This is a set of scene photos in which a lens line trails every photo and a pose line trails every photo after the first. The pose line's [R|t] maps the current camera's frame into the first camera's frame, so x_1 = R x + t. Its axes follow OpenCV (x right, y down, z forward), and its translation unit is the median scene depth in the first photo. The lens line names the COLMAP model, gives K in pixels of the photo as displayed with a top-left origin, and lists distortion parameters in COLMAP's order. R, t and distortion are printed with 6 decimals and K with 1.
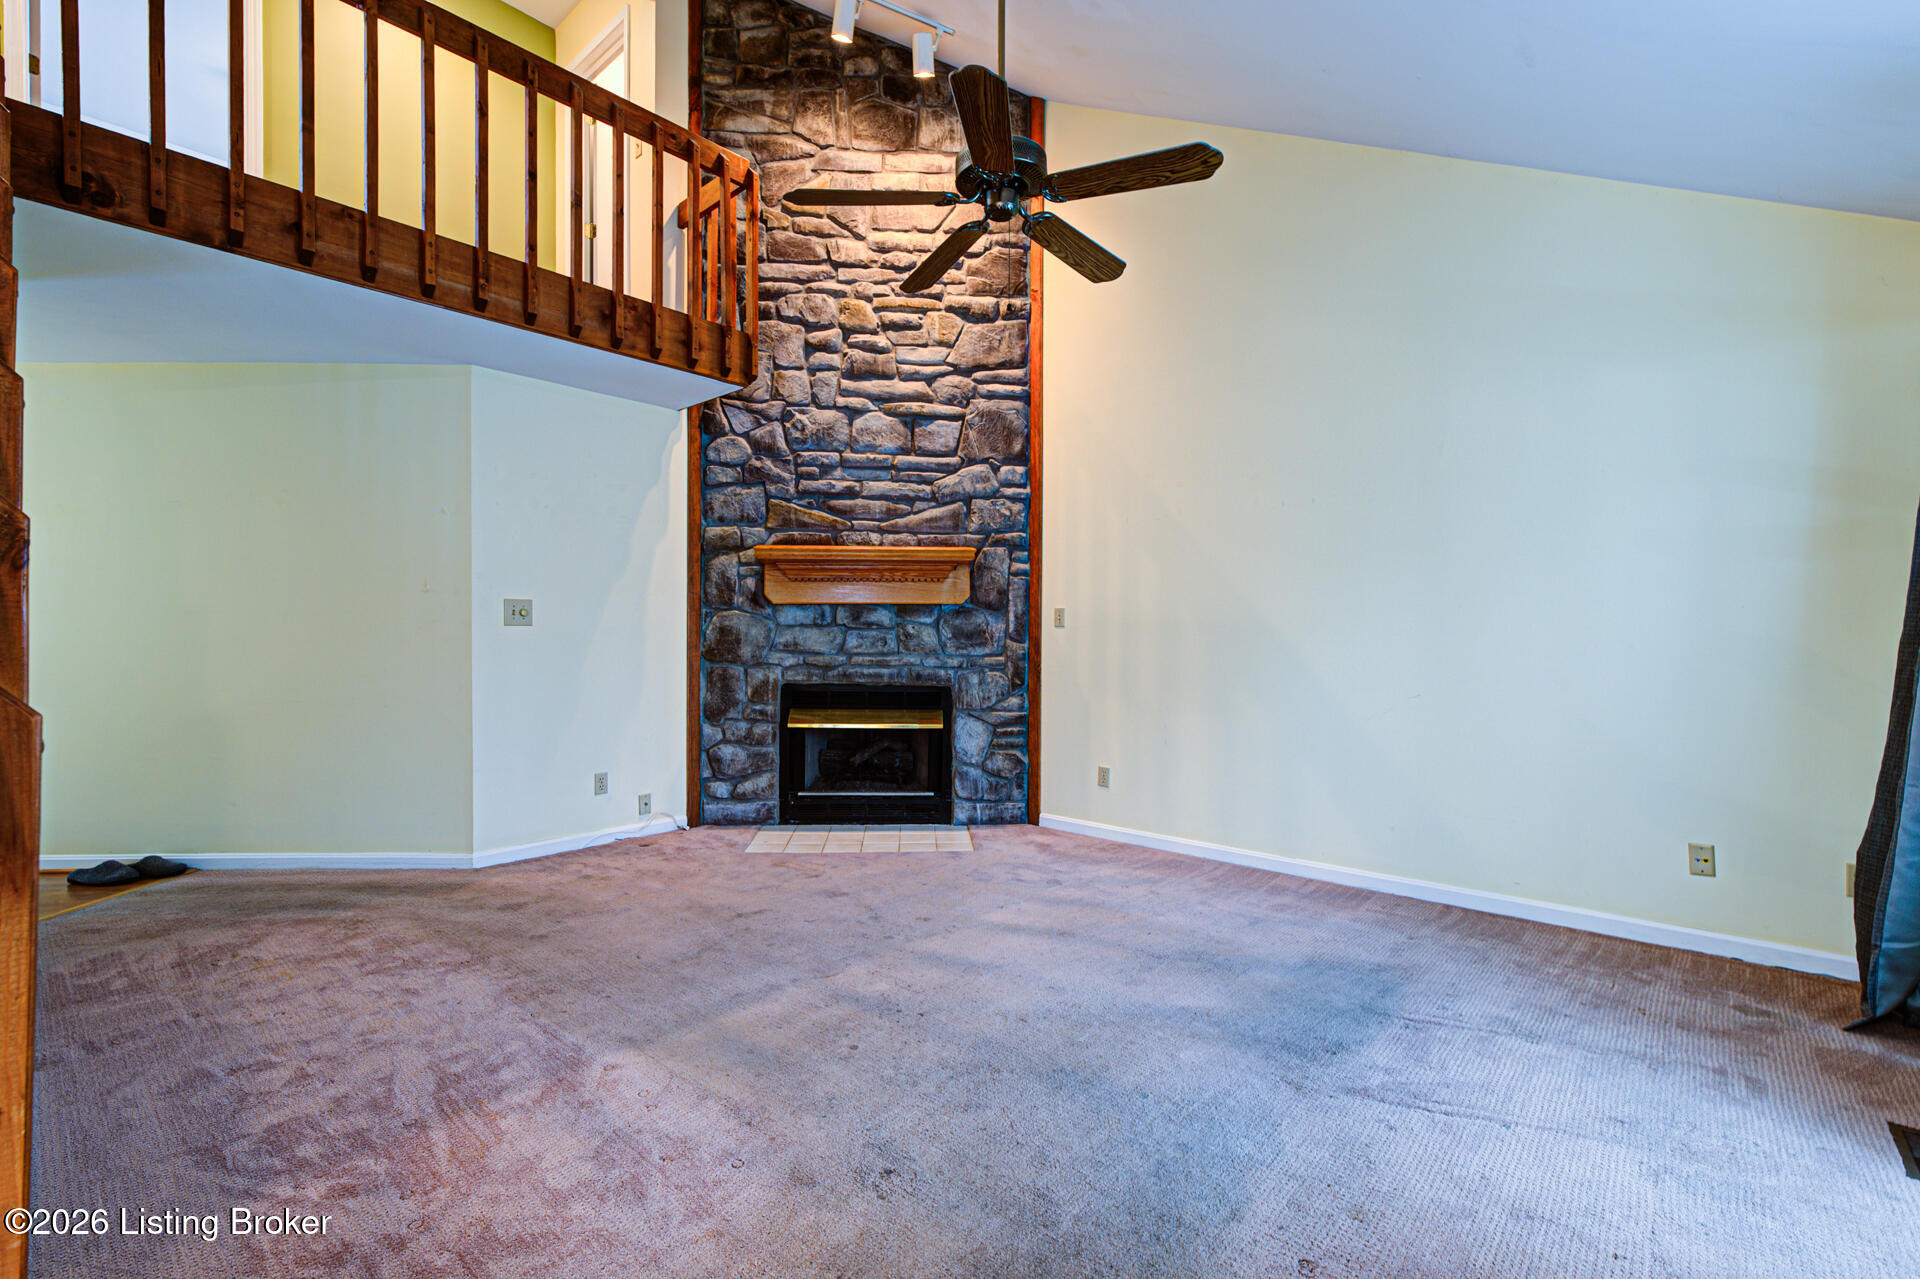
lens RADIAL K [[873.6, 0, 962.7], [0, 873.6, 635.4], [0, 0, 1]] dist [0.000626, 0.000103]
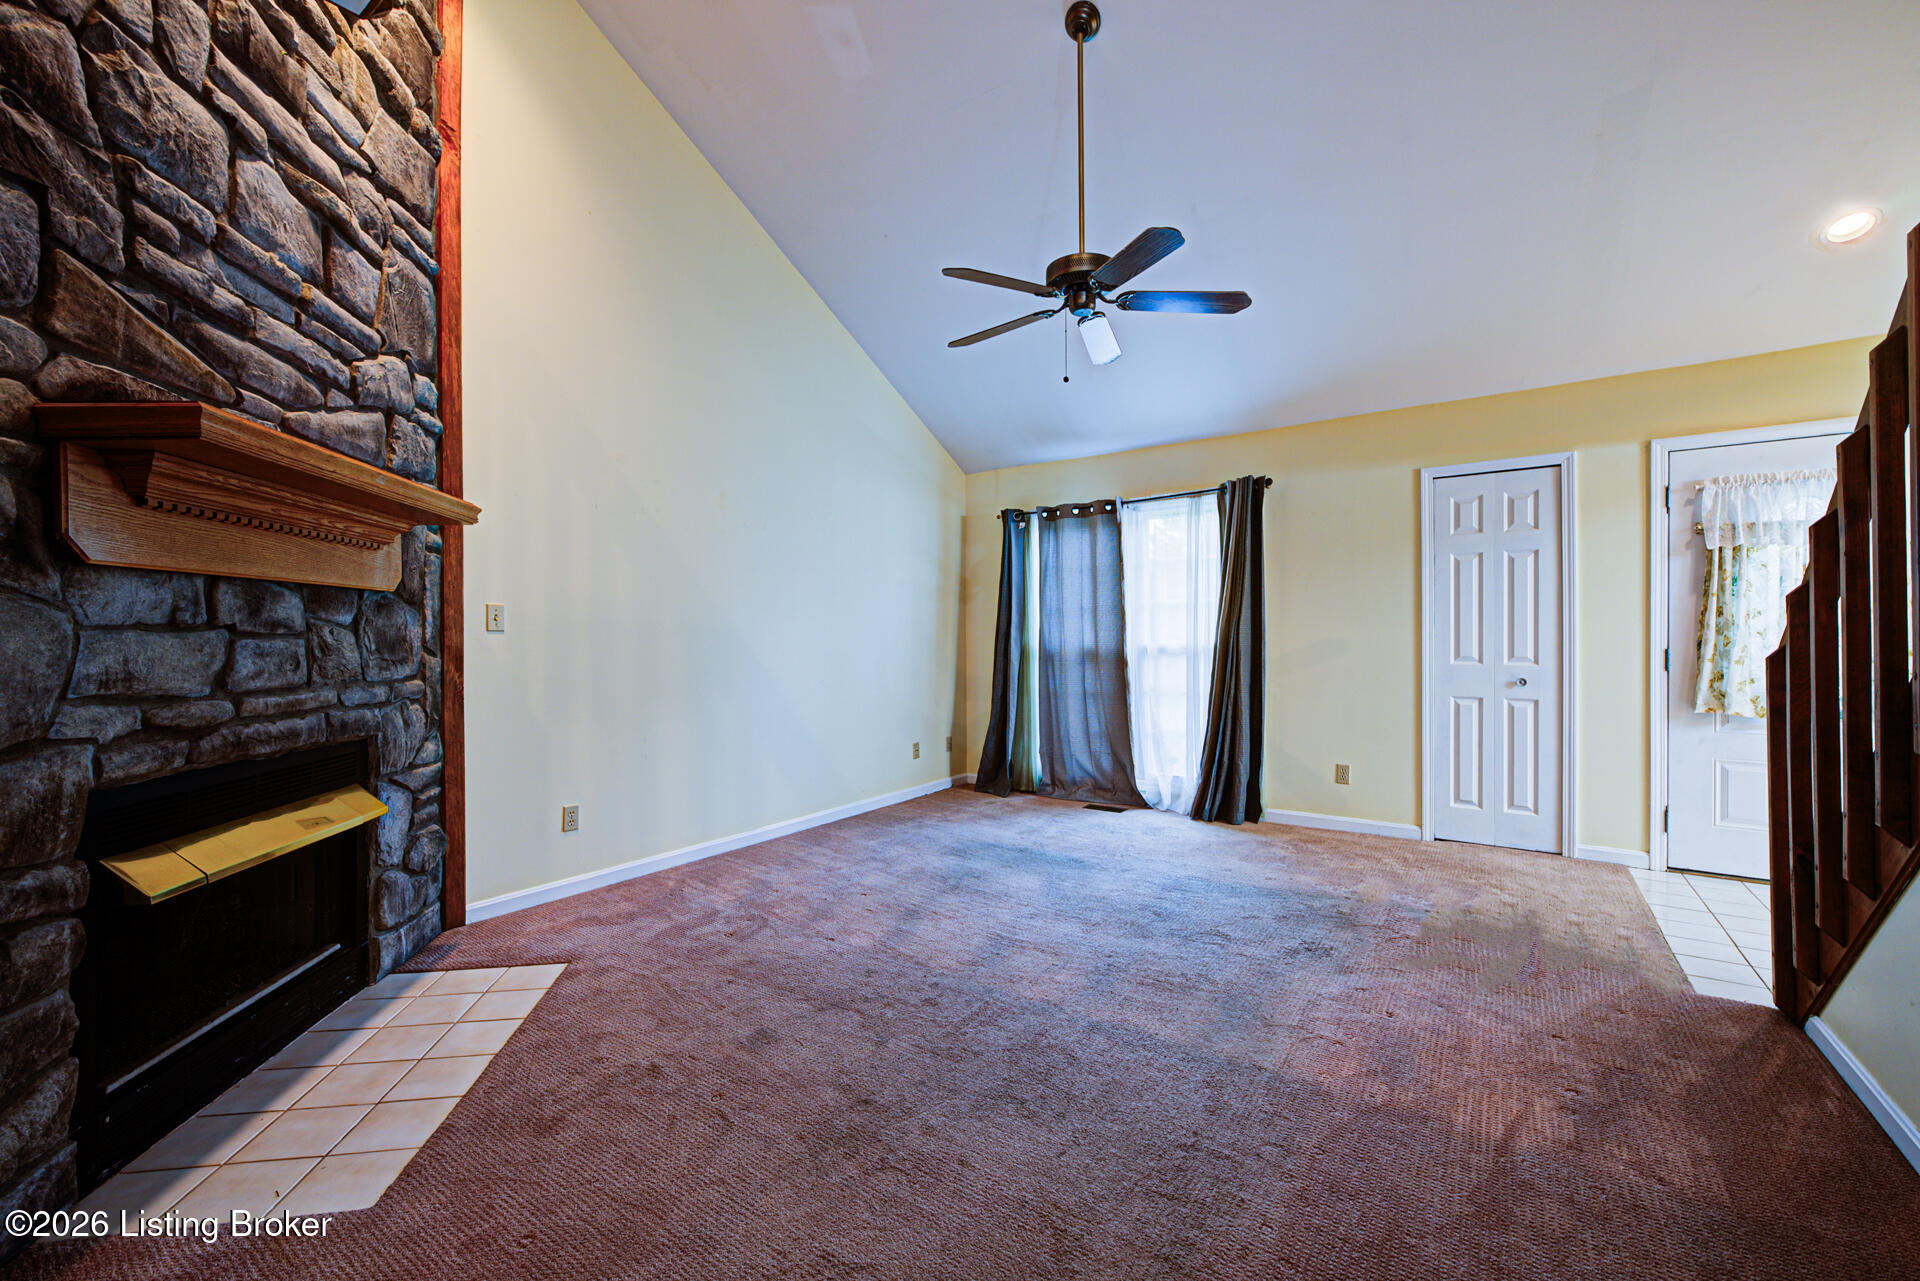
lens RADIAL K [[779.3, 0, 962.6], [0, 779.3, 635.7], [0, 0, 1]] dist [-0.003546, 0.000213]
pose [[-0.136184, -0.003613, 0.990677, -0.560739], [0.007941, 0.999957, 0.004738, -0.006411], [-0.990652, 0.008512, -0.136150, 0.697009]]
